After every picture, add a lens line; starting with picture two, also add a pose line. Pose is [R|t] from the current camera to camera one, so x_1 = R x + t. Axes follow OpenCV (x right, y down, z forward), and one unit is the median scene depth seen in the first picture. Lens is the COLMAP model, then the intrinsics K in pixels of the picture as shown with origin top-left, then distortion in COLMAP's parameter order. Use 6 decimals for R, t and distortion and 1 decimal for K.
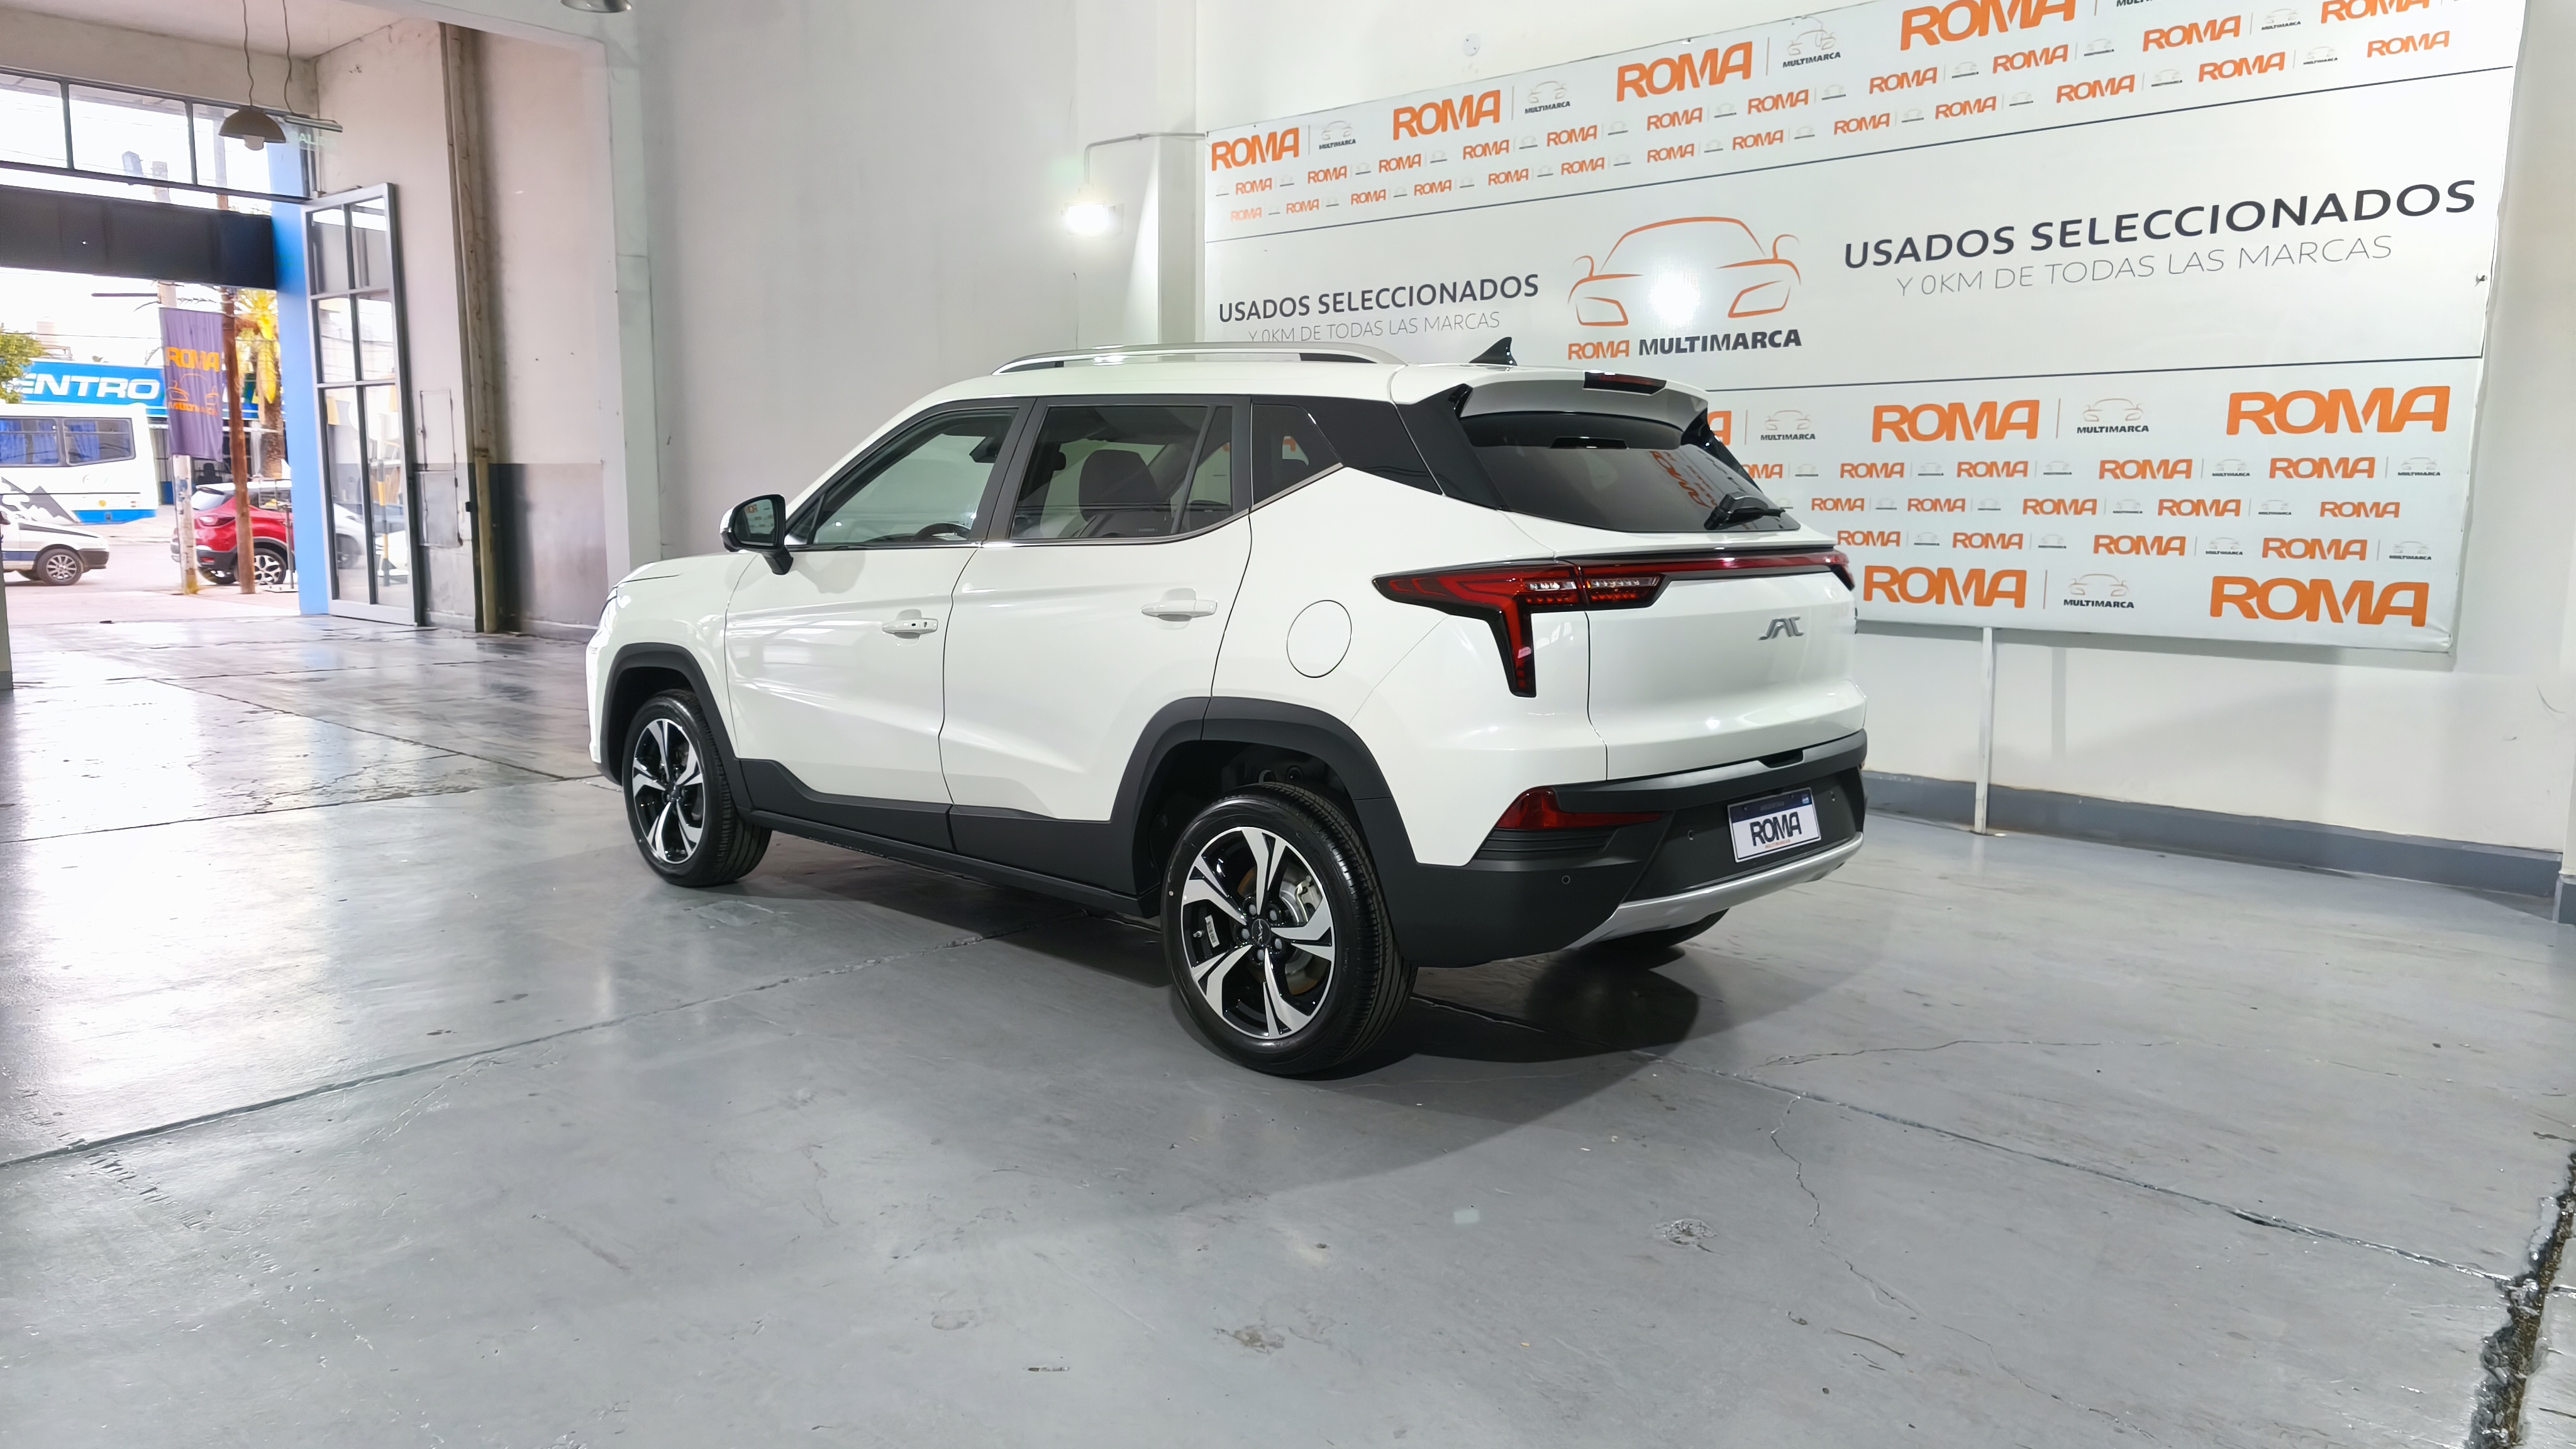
lens RADIAL K [[1704.3, 0, 1263.5], [0, 1704.3, 725.6], [0, 0, 1]] dist [0.052891, -0.041388]
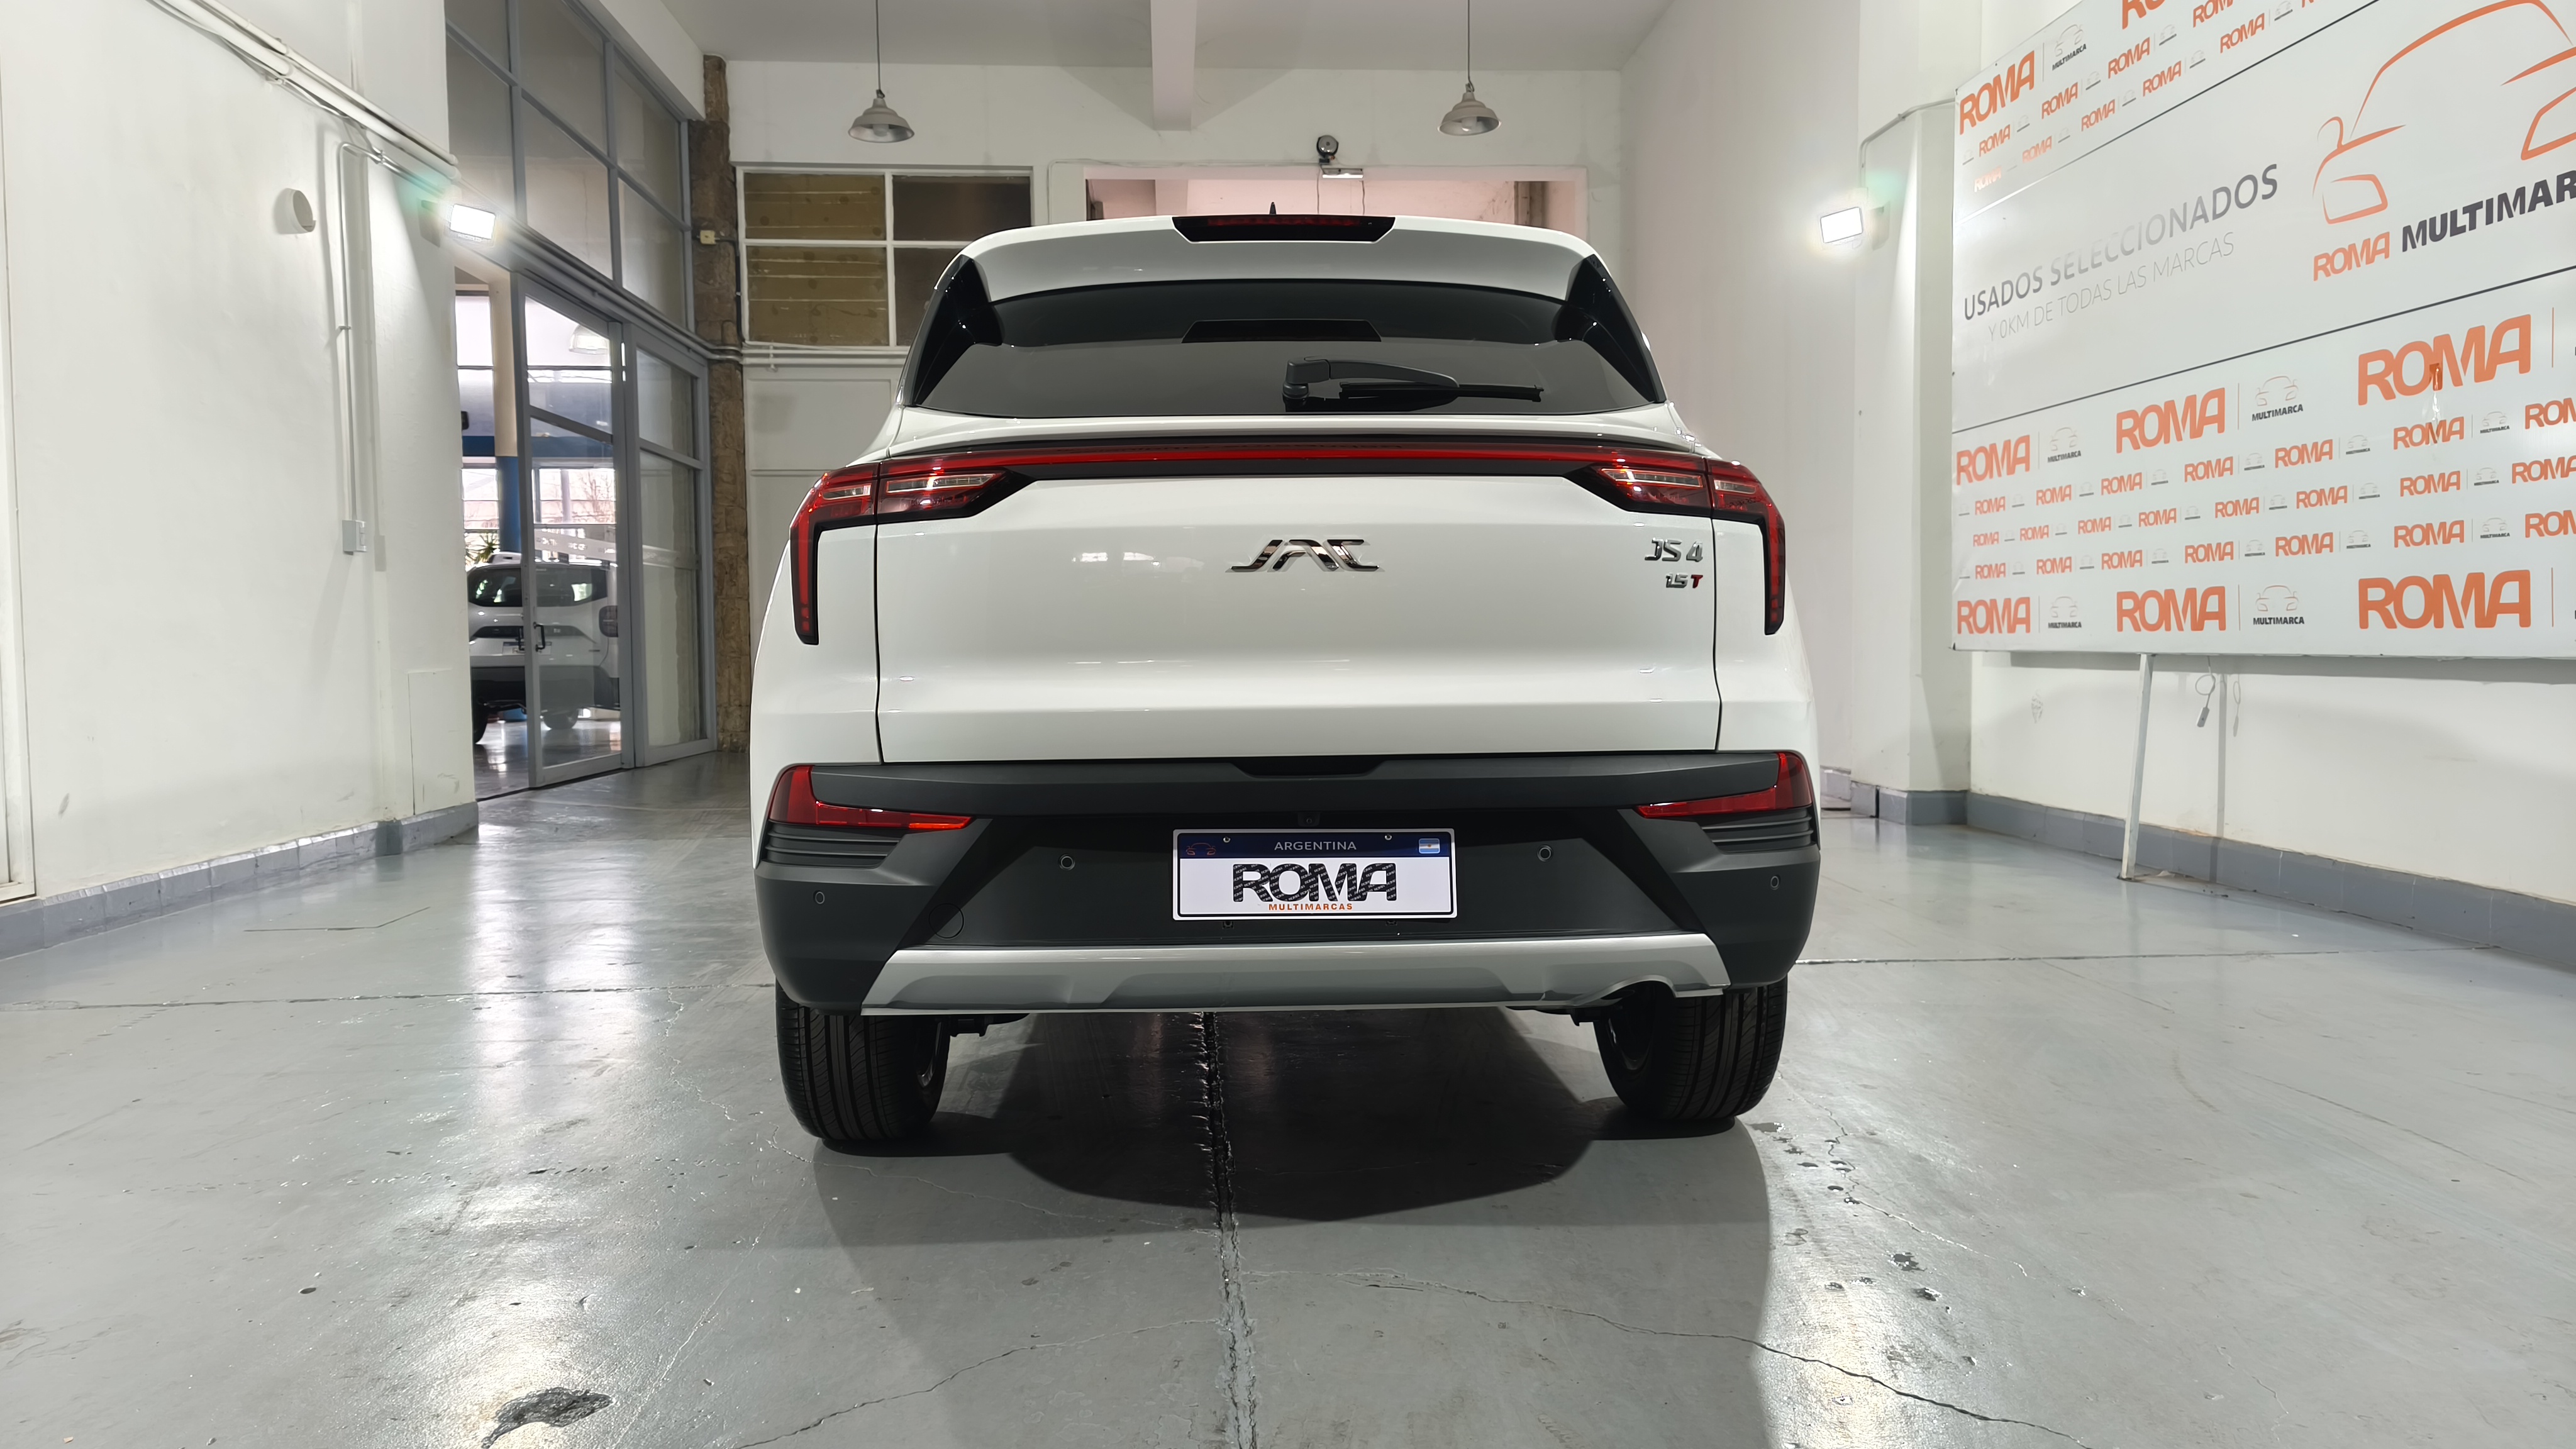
lens RADIAL K [[1704.3, 0, 1285.9], [0, 1704.3, 736.9], [0, 0, 1]] dist [0.052891, -0.041388]
pose [[0.718785, 0.016690, -0.695032, 0.398369], [-0.070824, 0.996269, -0.049321, 0.021539], [0.691616, 0.084676, 0.717285, 0.302334]]
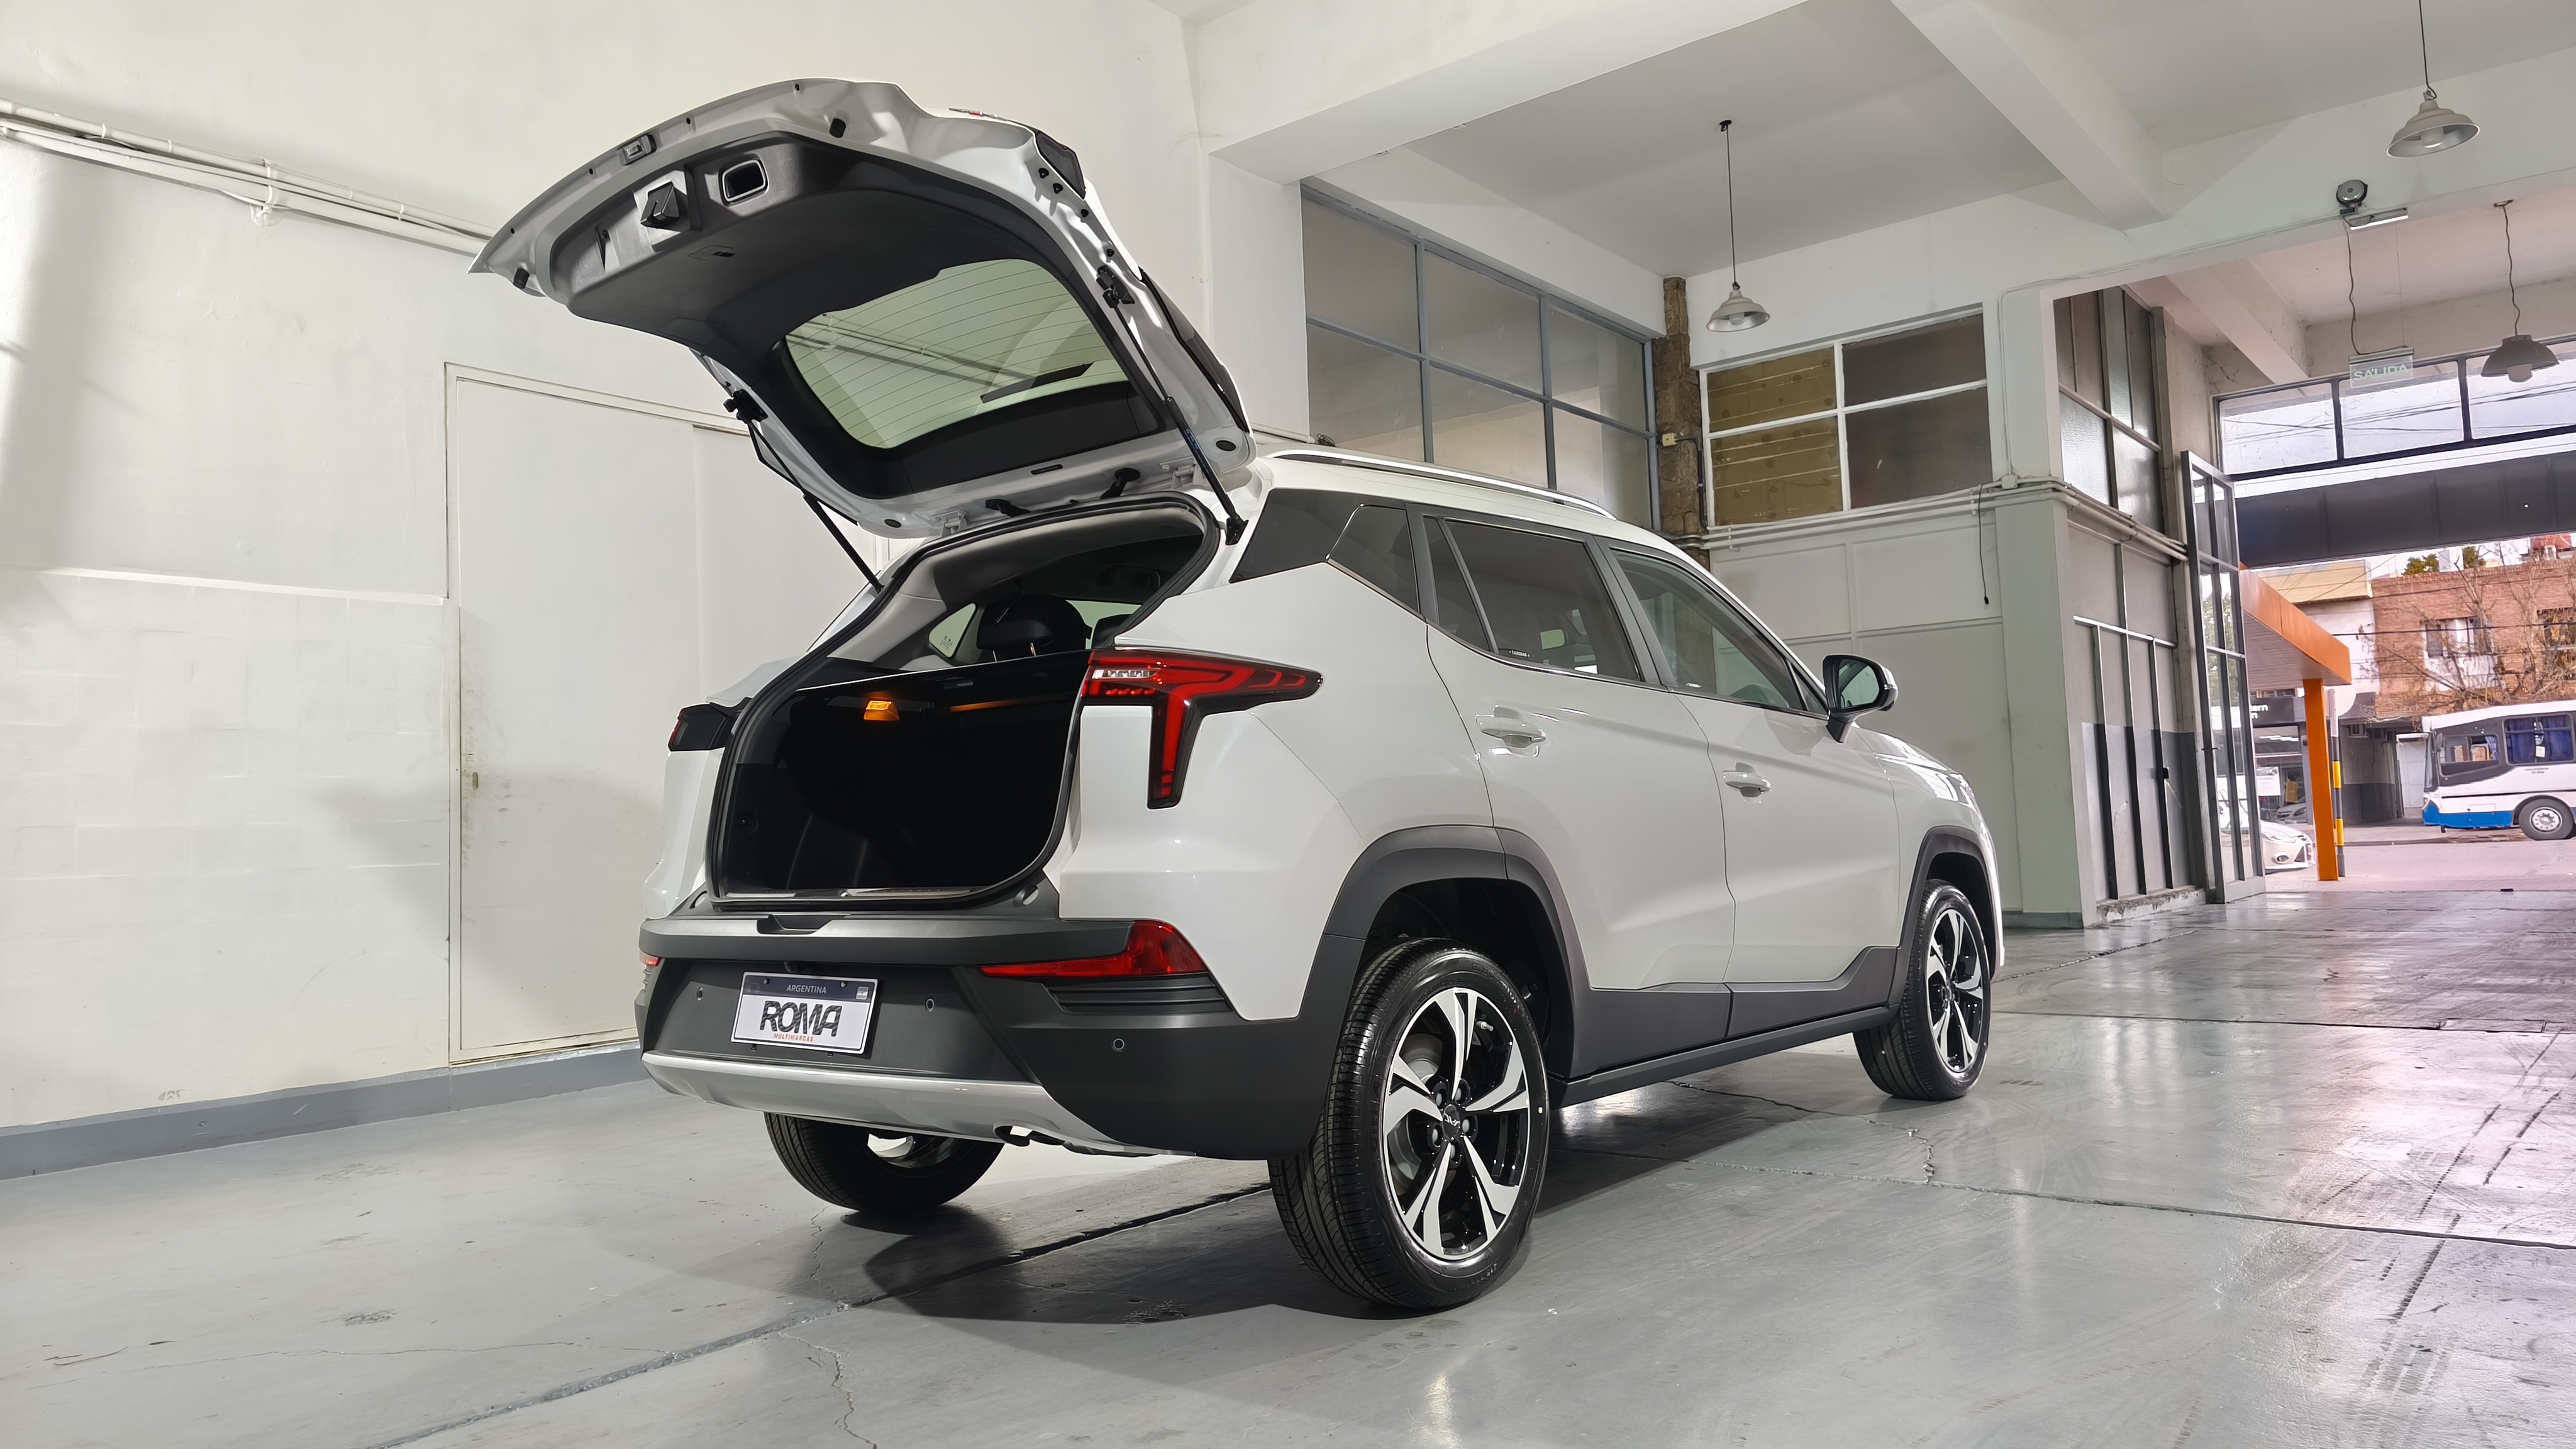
lens RADIAL K [[1704.3, 0, 1293.4], [0, 1704.3, 740.3], [0, 0, 1]] dist [0.052891, -0.041388]
pose [[0.053124, -0.072585, -0.995946, 0.607900], [-0.091609, 0.992795, -0.077242, -0.014292], [0.994377, 0.095341, 0.046092, 0.650898]]
